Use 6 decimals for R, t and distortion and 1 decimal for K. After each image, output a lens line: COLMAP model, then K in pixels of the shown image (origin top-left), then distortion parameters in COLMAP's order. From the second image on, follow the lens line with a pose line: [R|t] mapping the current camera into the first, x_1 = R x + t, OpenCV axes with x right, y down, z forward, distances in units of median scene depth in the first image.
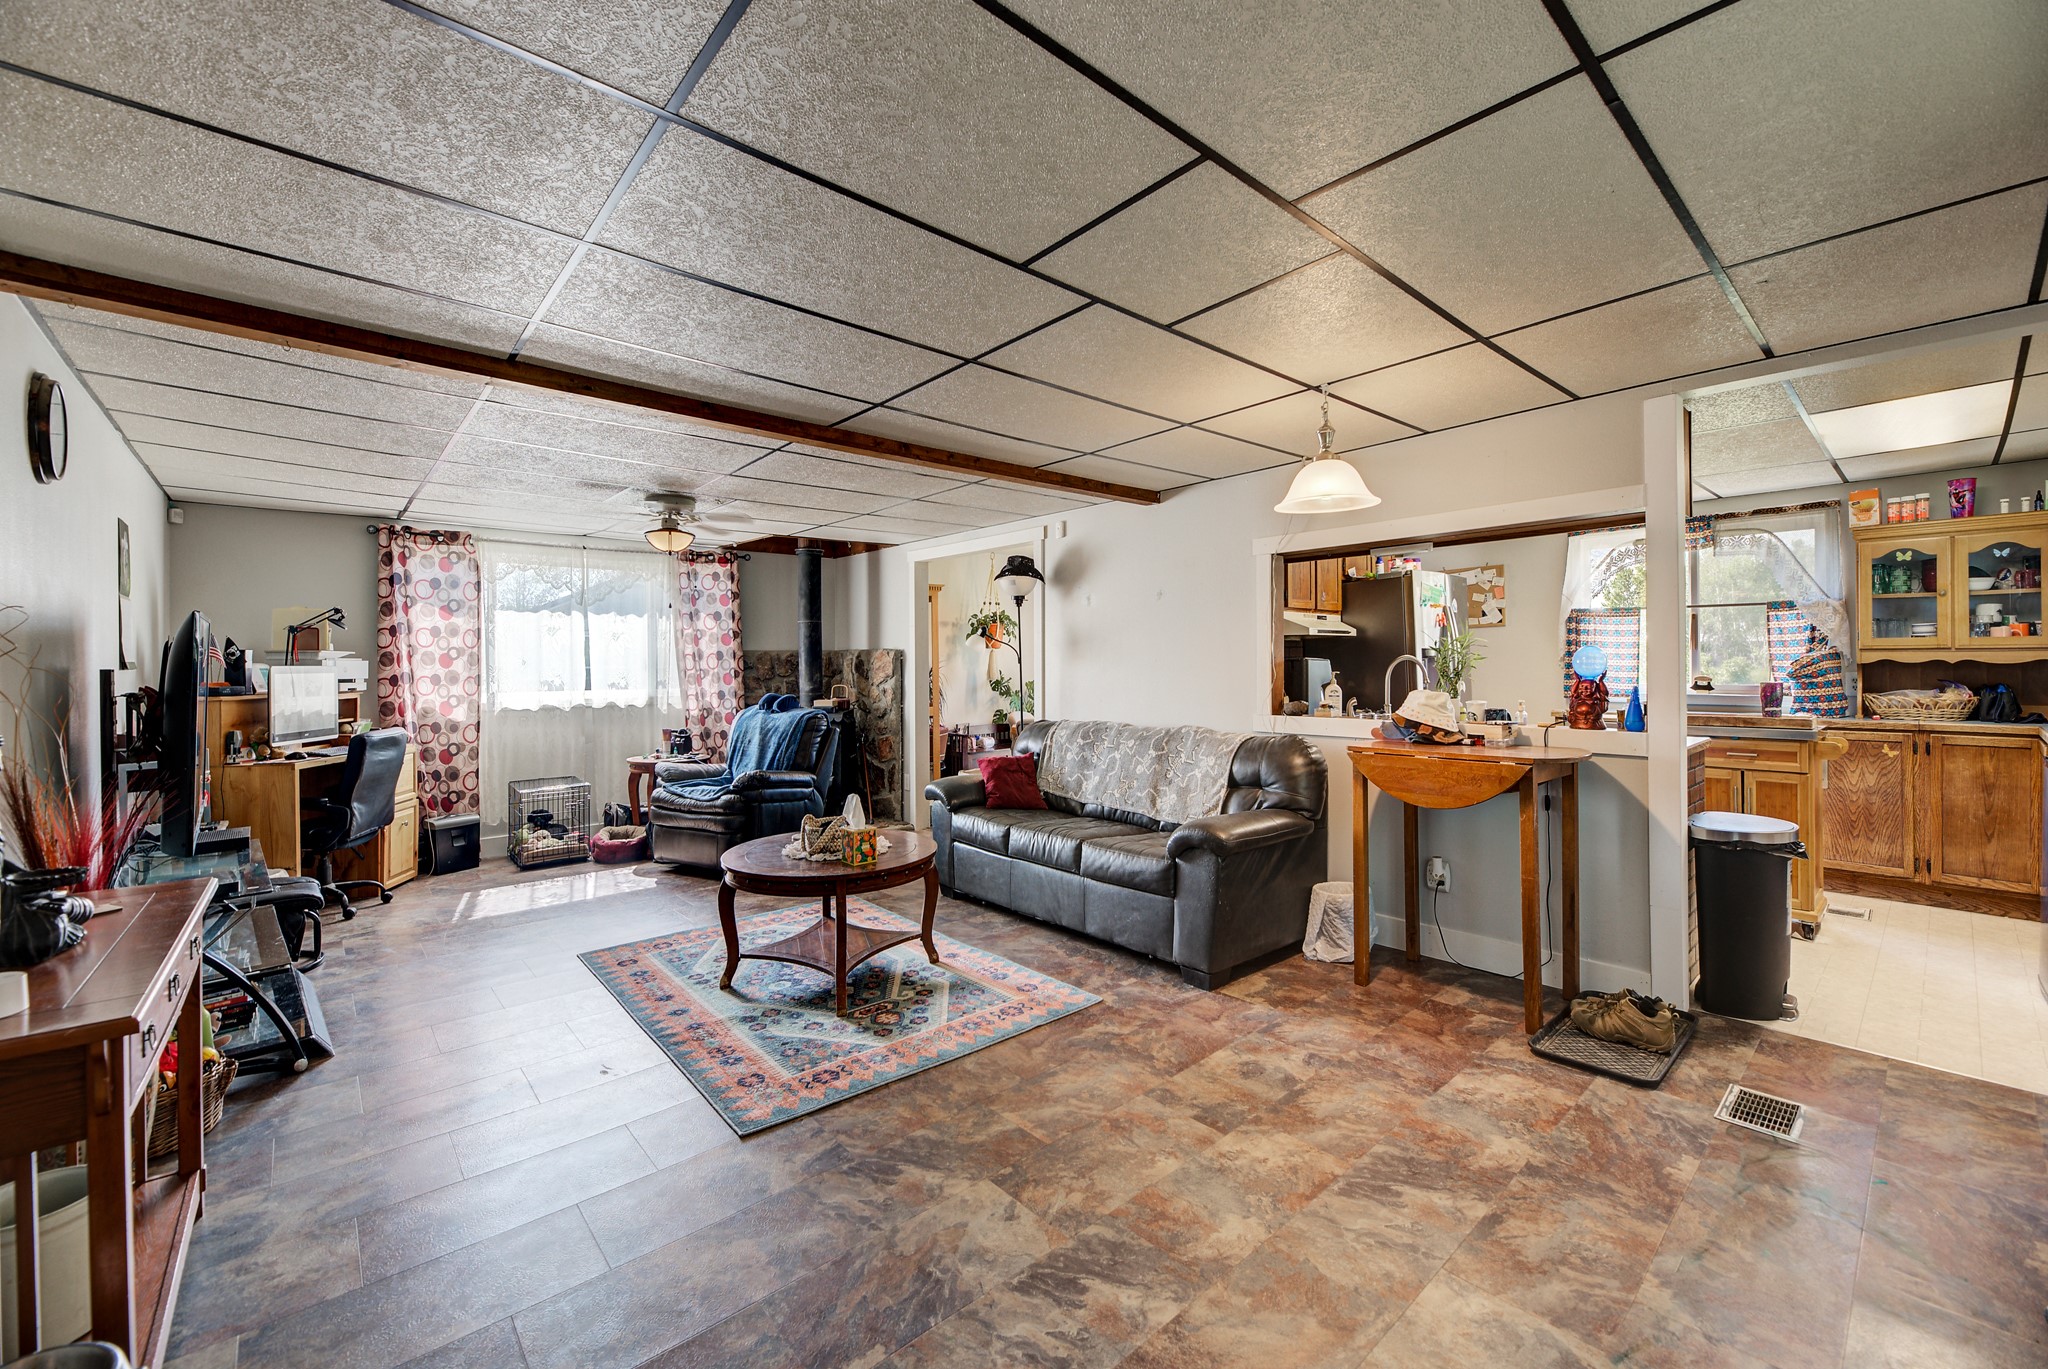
lens RADIAL K [[838.7, 0, 1023.4], [0, 838.7, 668.6], [0, 0, 1]] dist [0.003094, -0.000425]
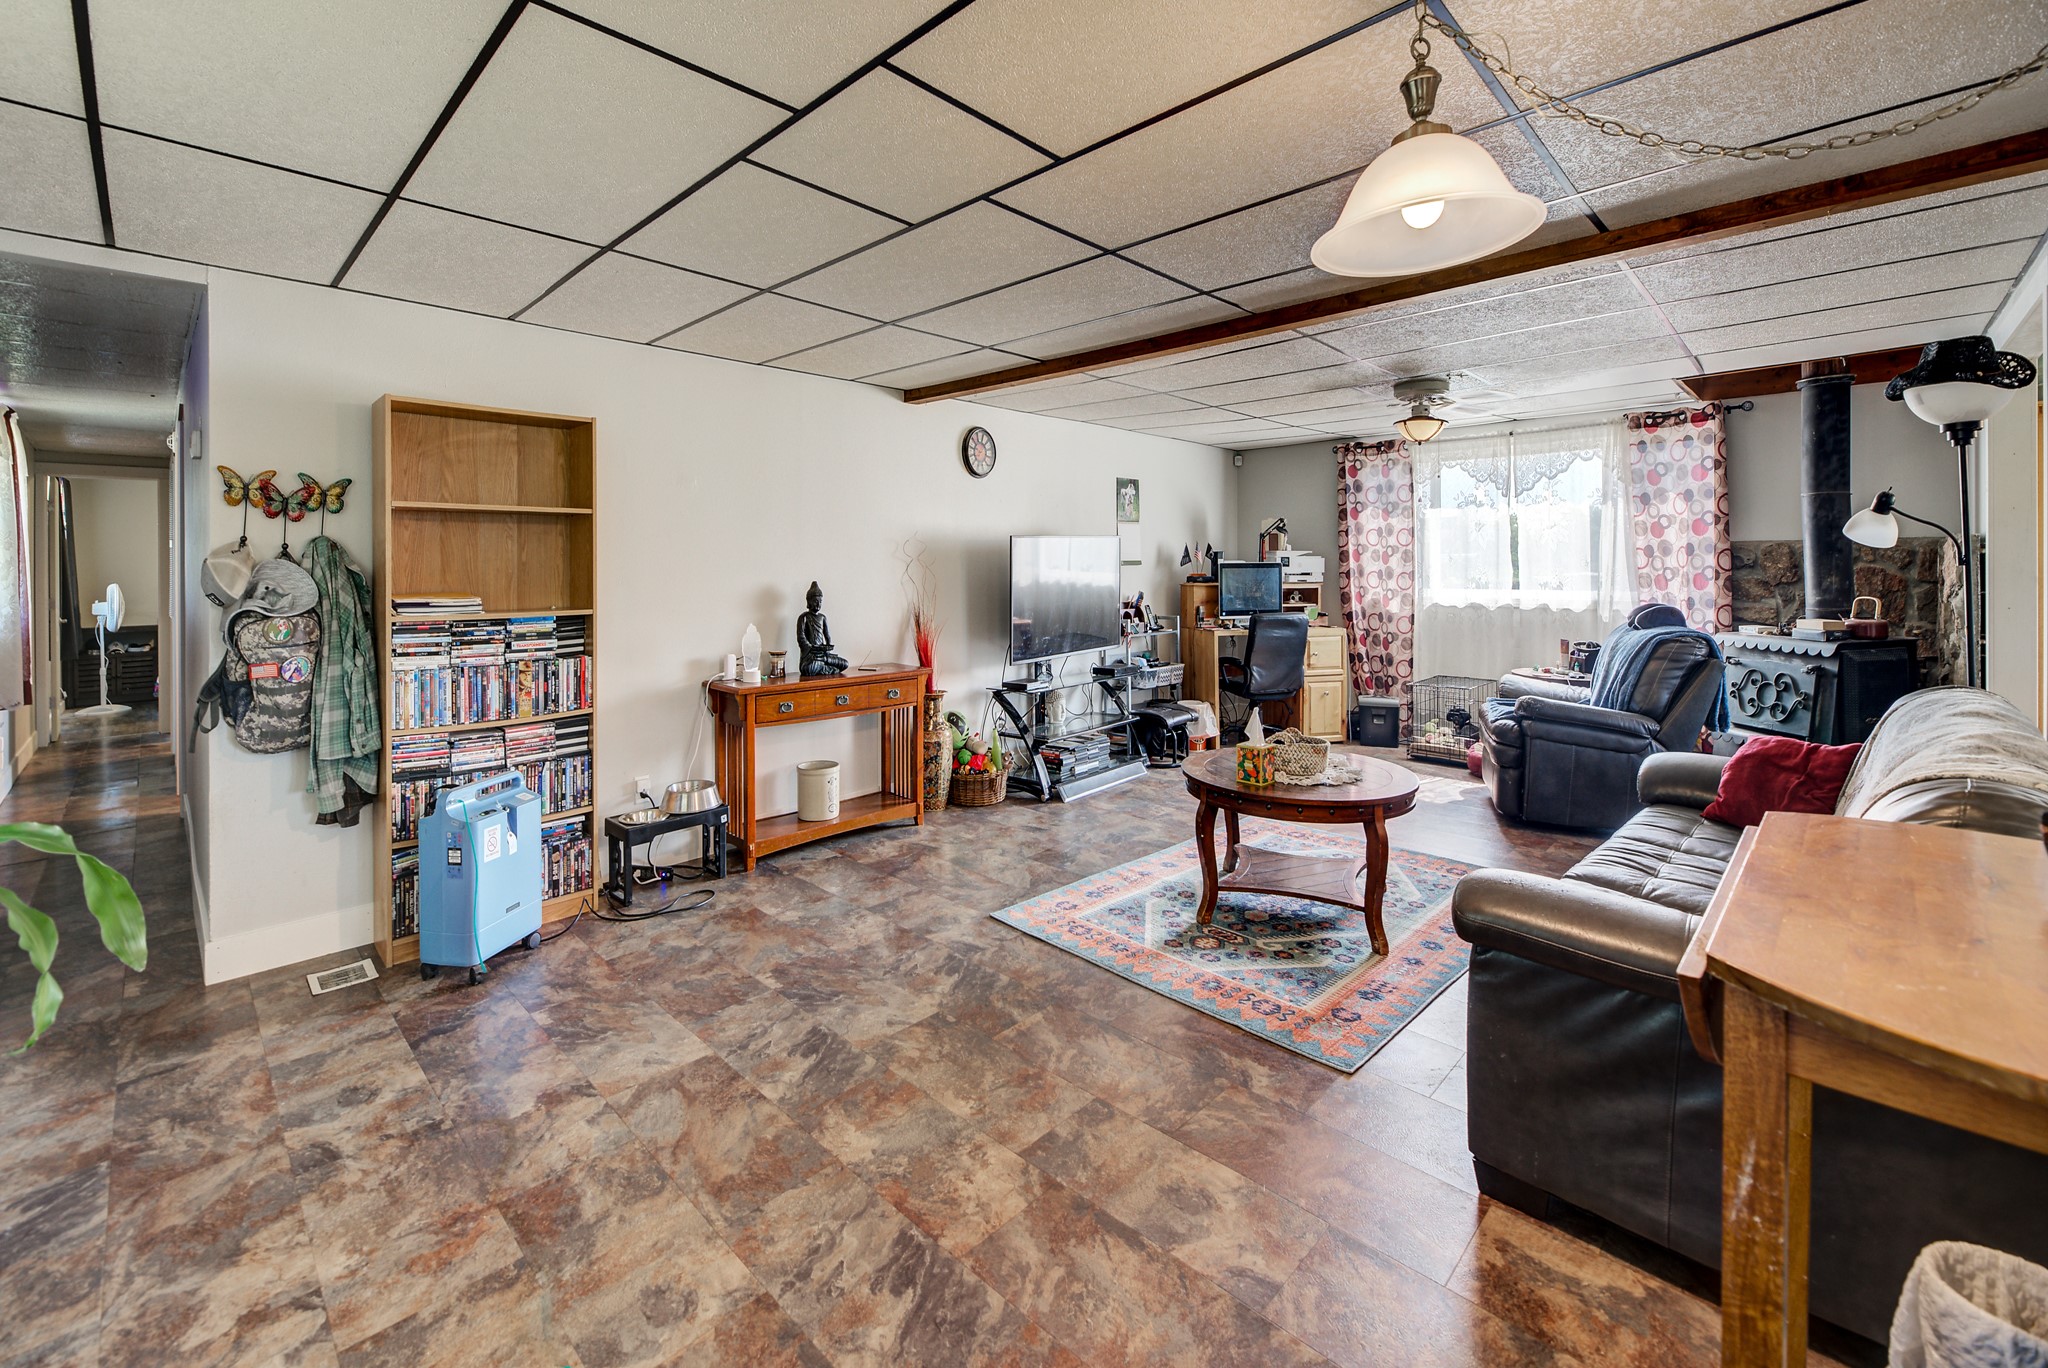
lens RADIAL K [[838.7, 0, 905.2], [0, 838.7, 570.7], [0, 0, 1]] dist [0.003094, -0.000425]
pose [[-0.000176, 0.015316, -0.999883, 0.429615], [-0.001184, 0.999882, 0.015316, -0.008399], [0.999999, 0.001187, -0.000158, 0.366805]]
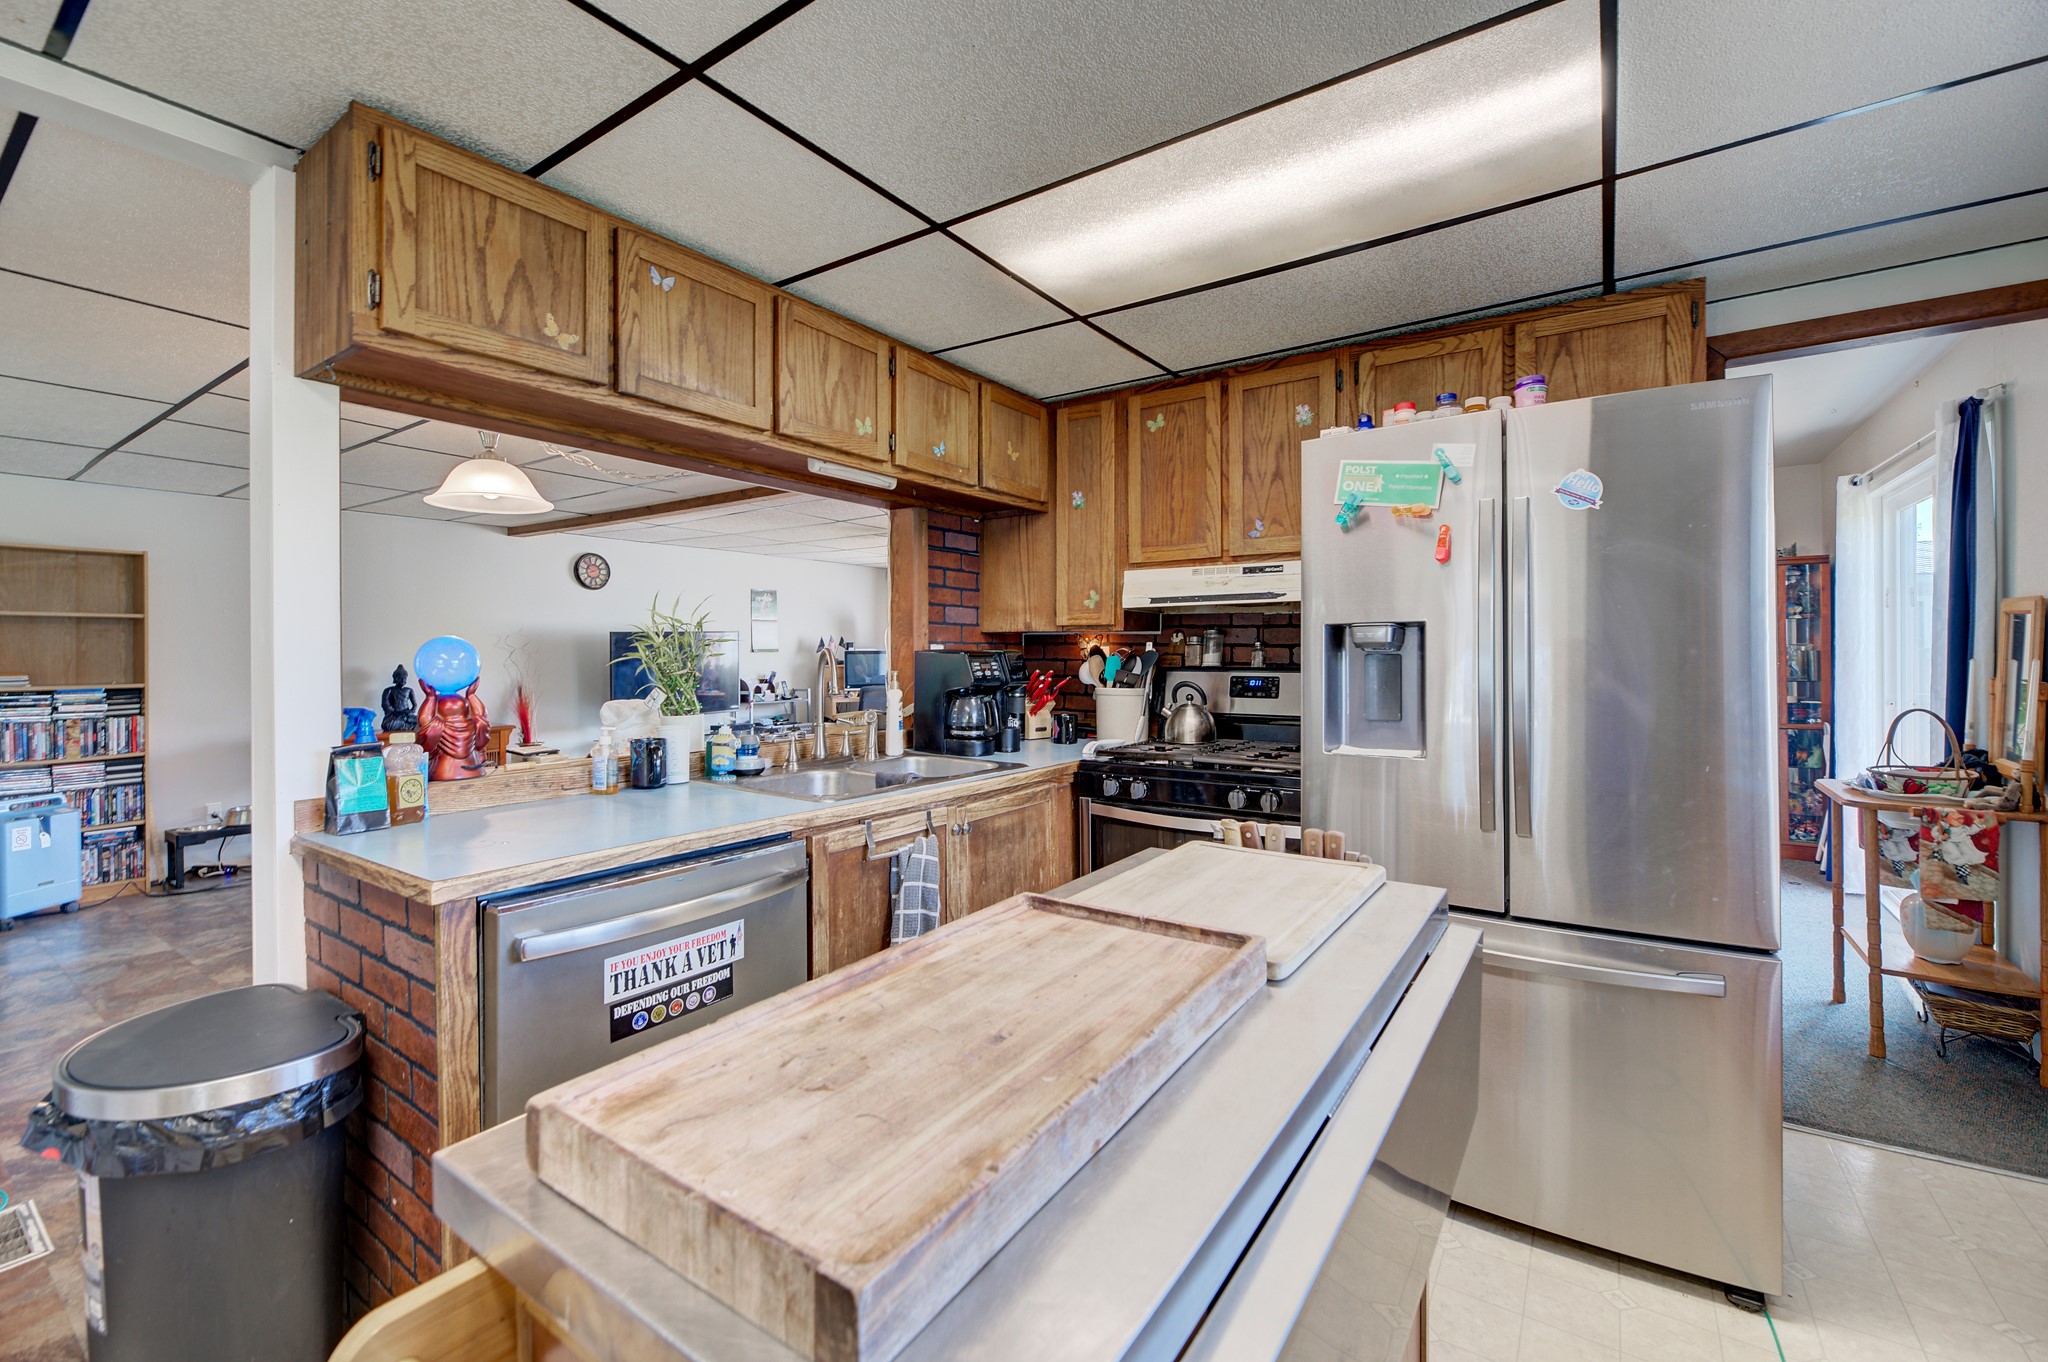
lens RADIAL K [[777.7, 0, 1063.9], [0, 777.7, 651.7], [0, 0, 1]] dist [0.000781, 0.000105]
pose [[0.264158, 0.005137, -0.964466, 0.829908], [0.002213, 0.999980, 0.005932, -0.007177], [0.964477, -0.003701, 0.264142, 0.816076]]
